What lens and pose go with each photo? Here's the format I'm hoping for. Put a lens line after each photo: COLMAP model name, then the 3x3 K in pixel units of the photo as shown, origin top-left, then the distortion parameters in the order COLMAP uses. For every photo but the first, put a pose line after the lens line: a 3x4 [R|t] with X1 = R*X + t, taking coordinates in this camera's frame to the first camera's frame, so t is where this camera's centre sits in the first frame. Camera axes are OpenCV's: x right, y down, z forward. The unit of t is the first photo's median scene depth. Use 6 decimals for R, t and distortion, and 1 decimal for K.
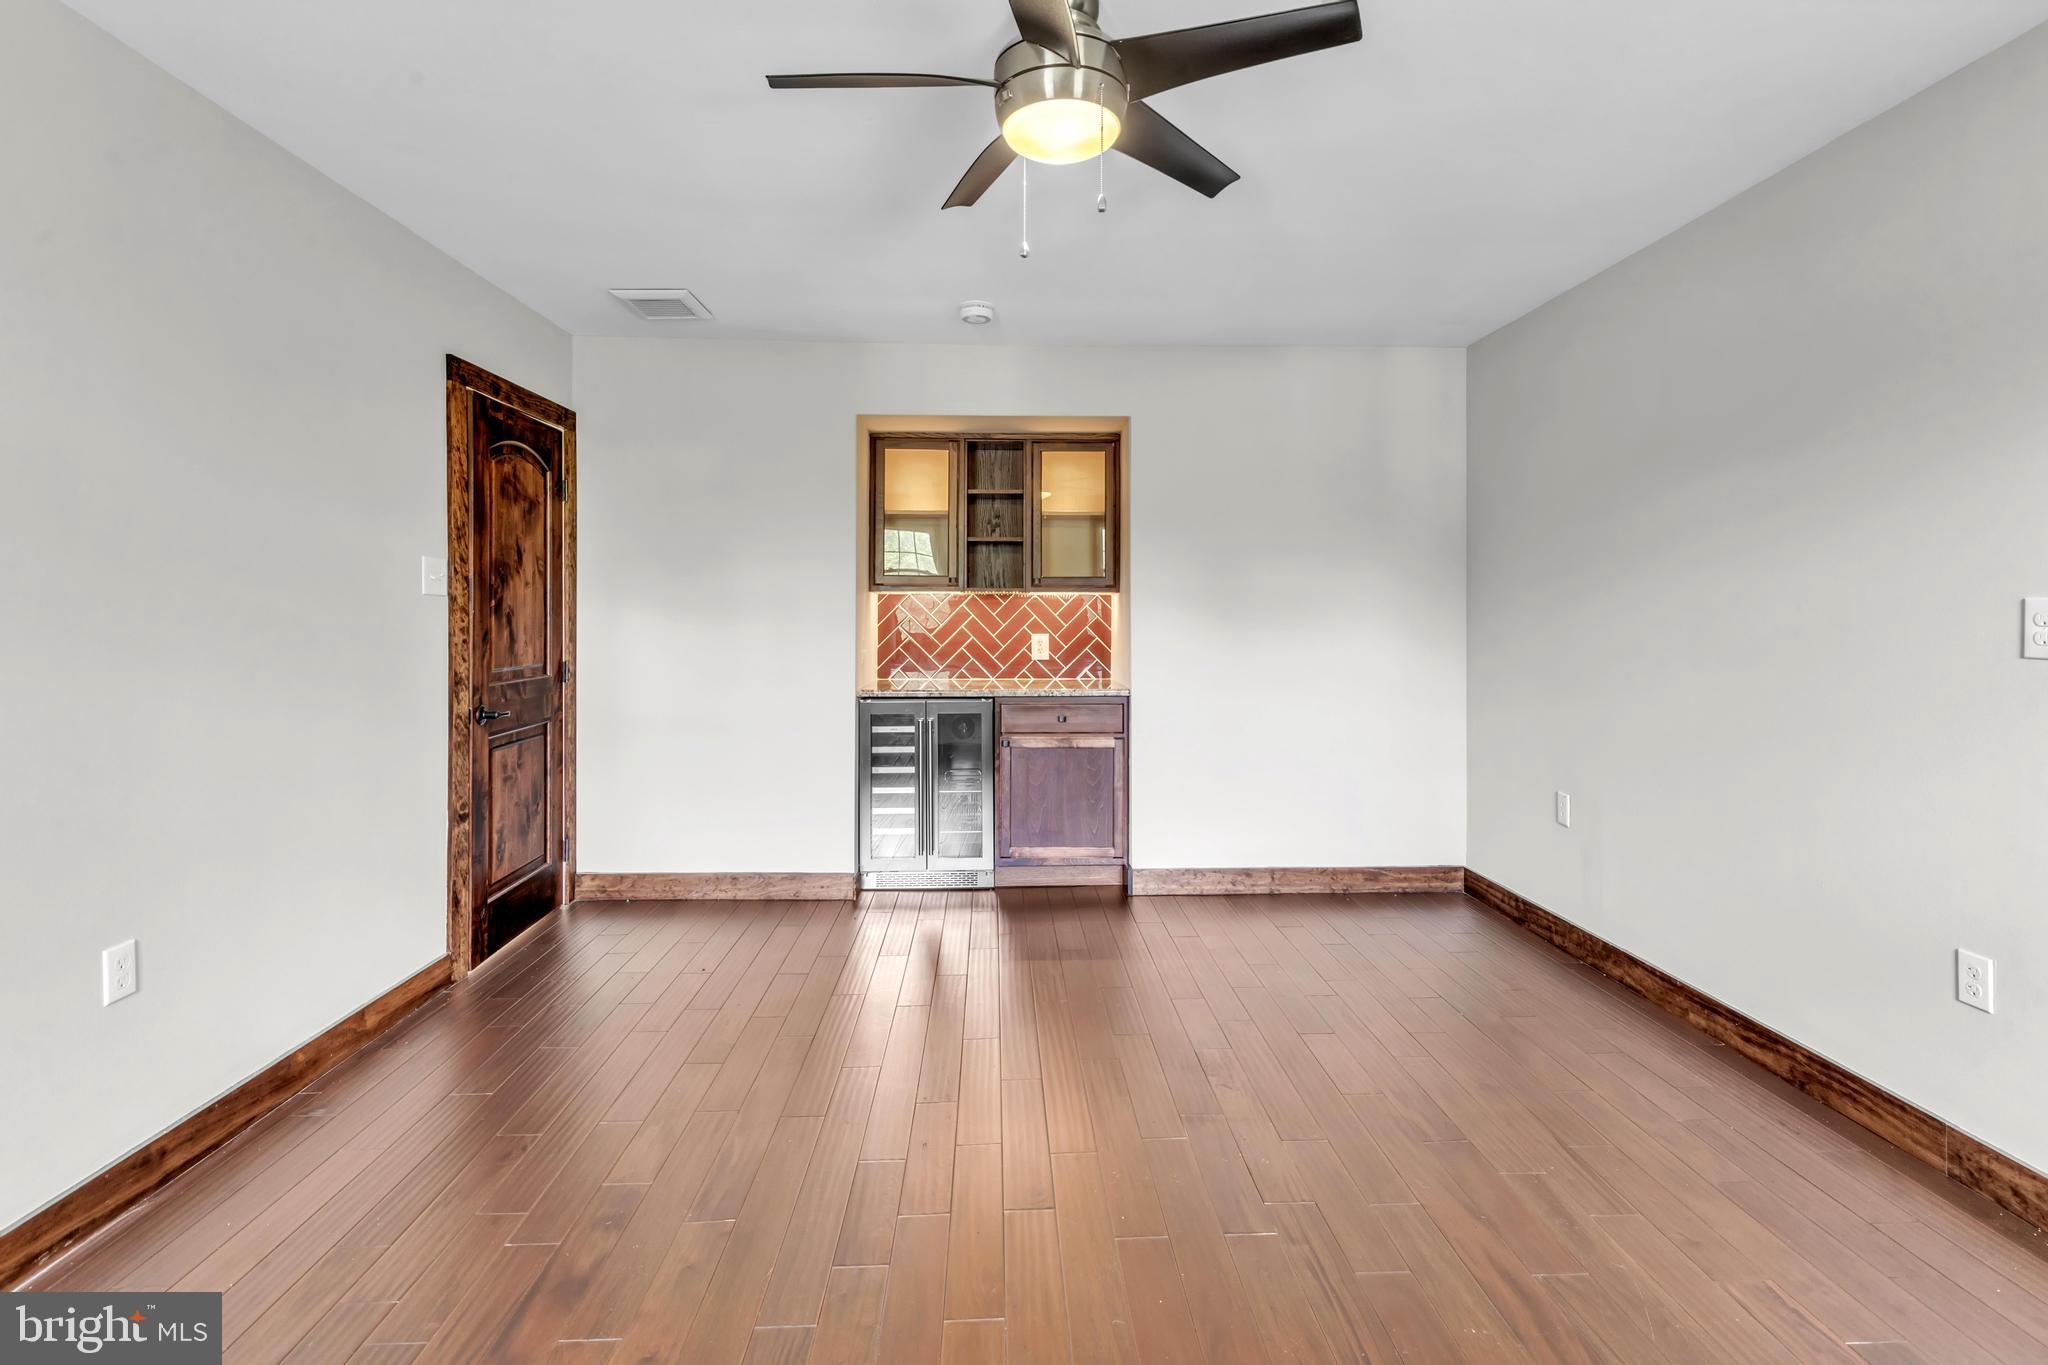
lens RADIAL K [[950.9, 0, 1026.8], [0, 950.9, 621.3], [0, 0, 1]] dist [-0.000233, -0.000222]
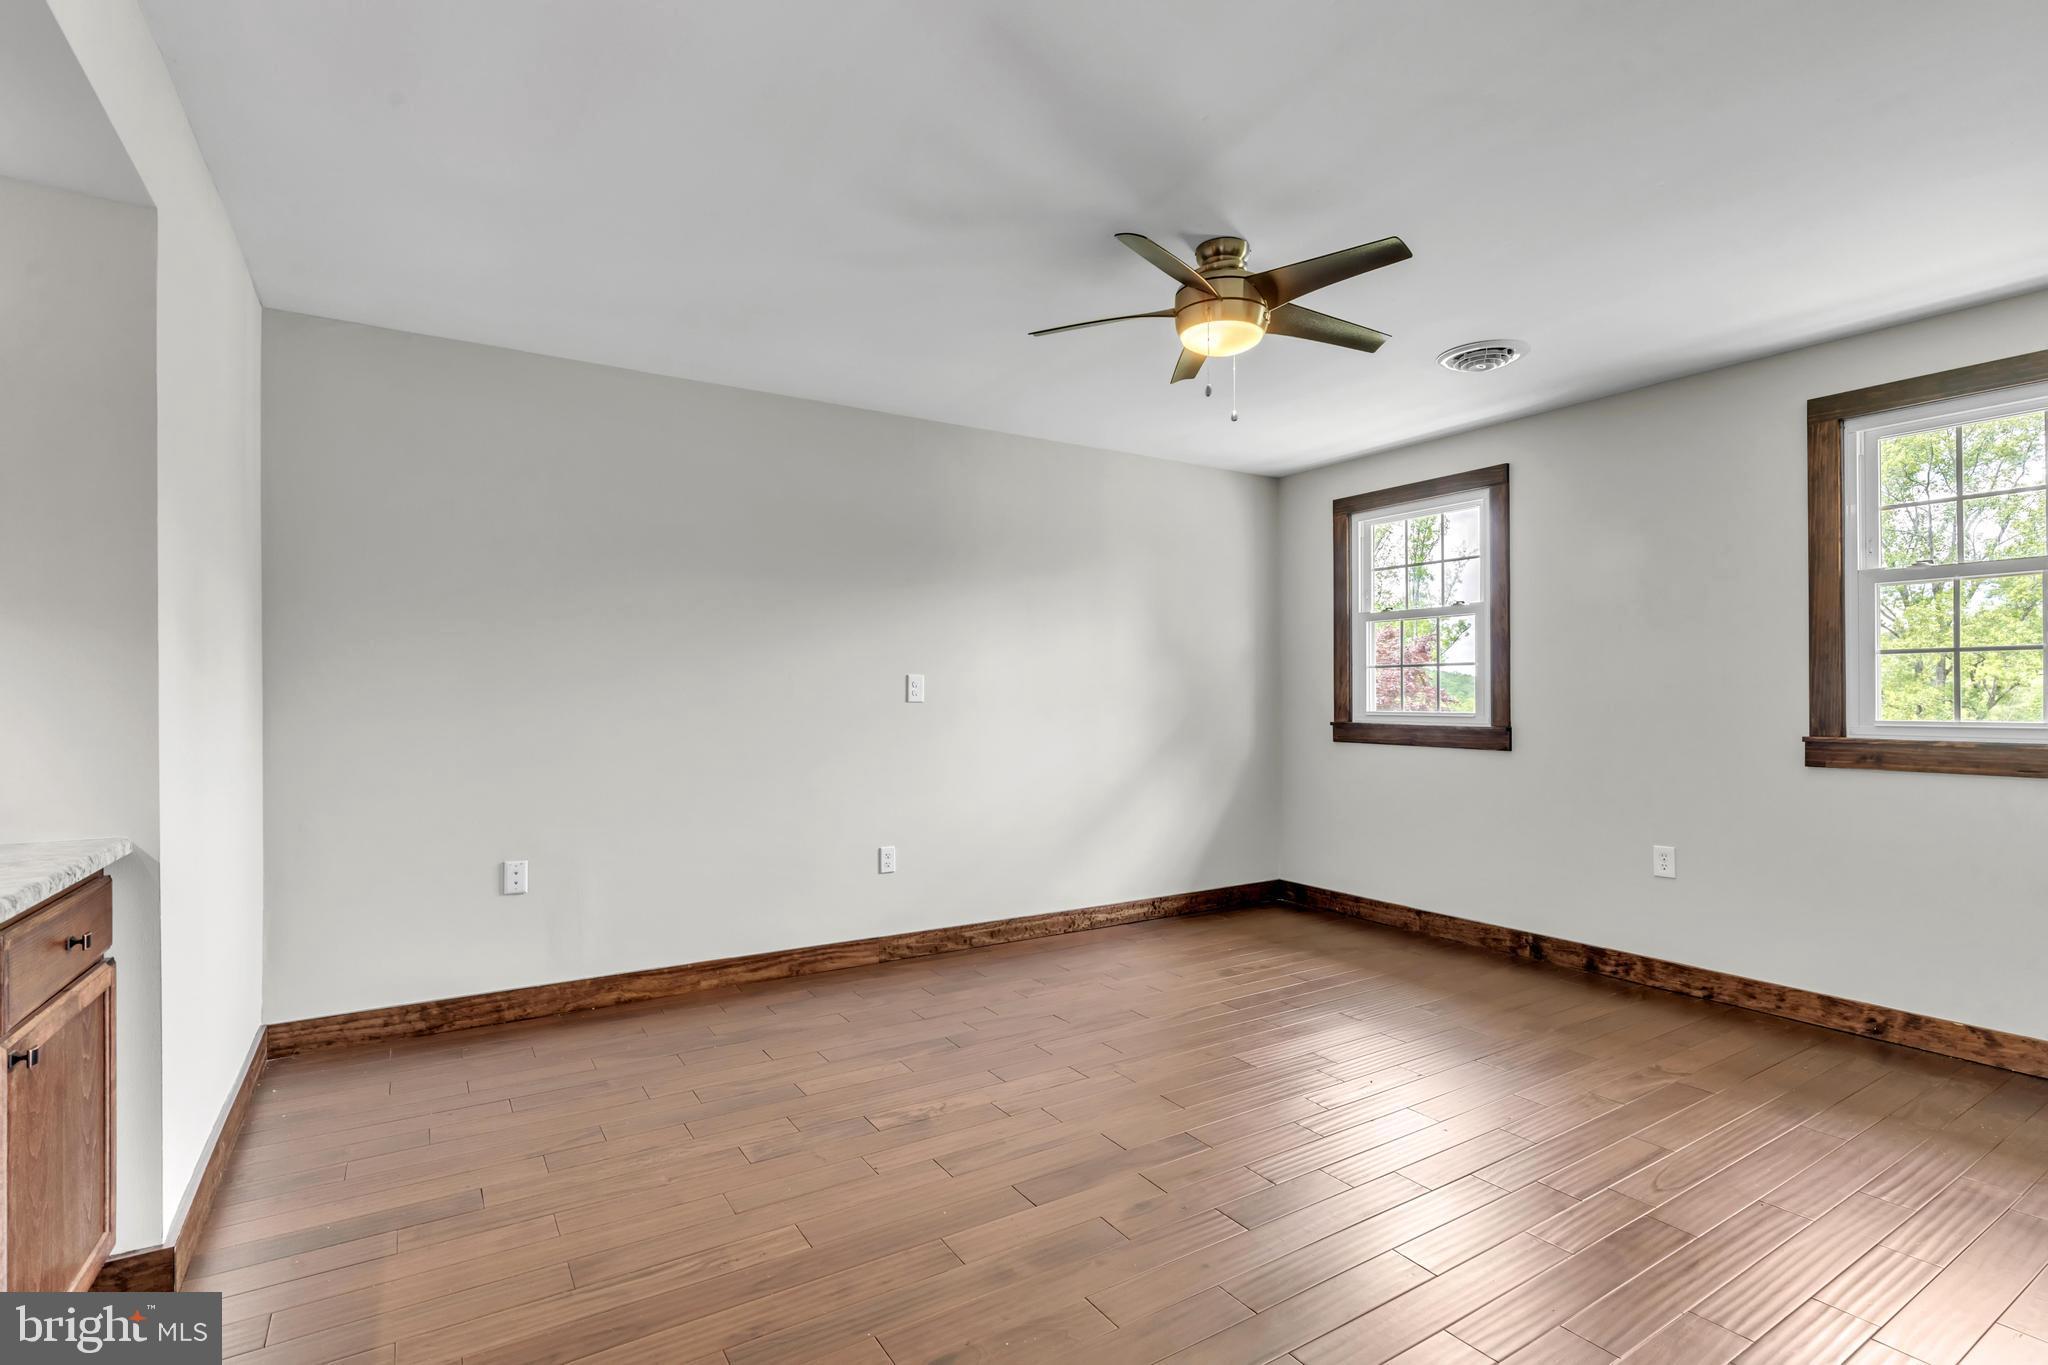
lens RADIAL K [[950.9, 0, 1022.7], [0, 950.9, 689.0], [0, 0, 1]] dist [-0.000233, -0.000222]
pose [[-0.506927, 0.012205, 0.861902, -0.630771], [0.007401, 0.999925, -0.009806, 0.019838], [-0.861957, 0.001408, -0.506980, 1.207235]]
